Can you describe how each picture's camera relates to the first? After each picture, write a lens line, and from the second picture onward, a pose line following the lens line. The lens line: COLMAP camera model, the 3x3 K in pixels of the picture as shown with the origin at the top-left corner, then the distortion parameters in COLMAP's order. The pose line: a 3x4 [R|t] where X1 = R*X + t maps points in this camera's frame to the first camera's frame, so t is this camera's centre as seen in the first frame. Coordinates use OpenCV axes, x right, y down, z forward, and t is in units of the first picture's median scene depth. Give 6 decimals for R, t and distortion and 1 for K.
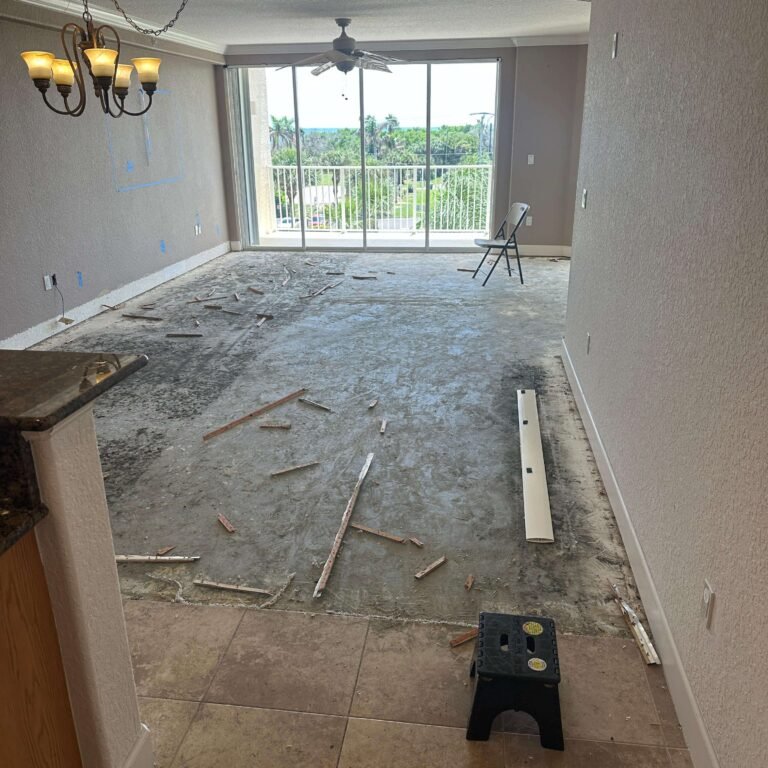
lens RADIAL K [[714.9, 0, 402.2], [0, 714.9, 386.4], [0, 0, 1]] dist [0.010008, 0.000000]
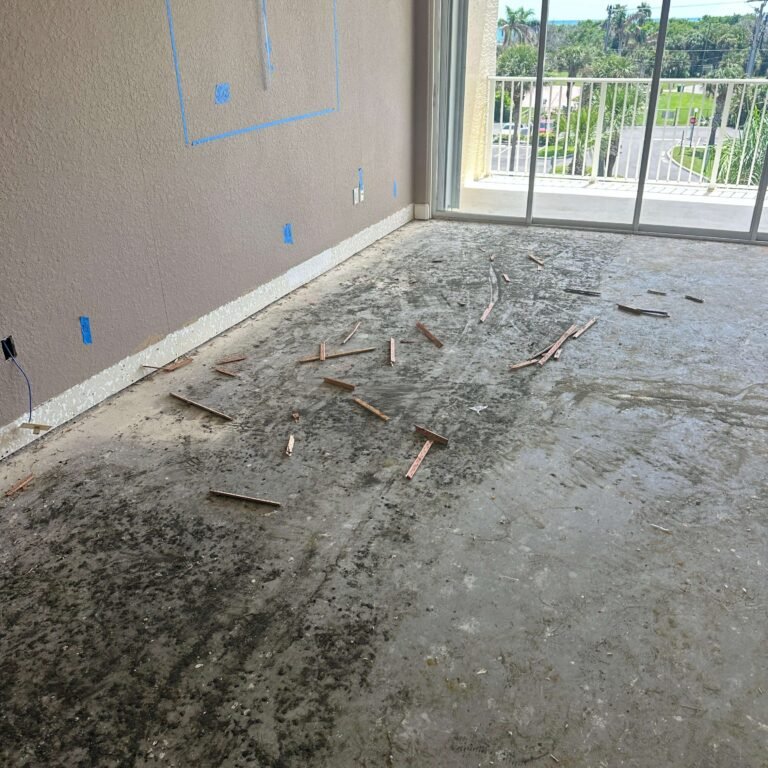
lens RADIAL K [[714.9, 0, 382.6], [0, 714.9, 387.8], [0, 0, 1]] dist [0.010008, 0.000000]
pose [[0.948773, 0.134316, -0.285989, -0.080423], [-0.097249, 0.985343, 0.140147, -0.168095], [0.300621, -0.105156, 0.947929, 0.479334]]
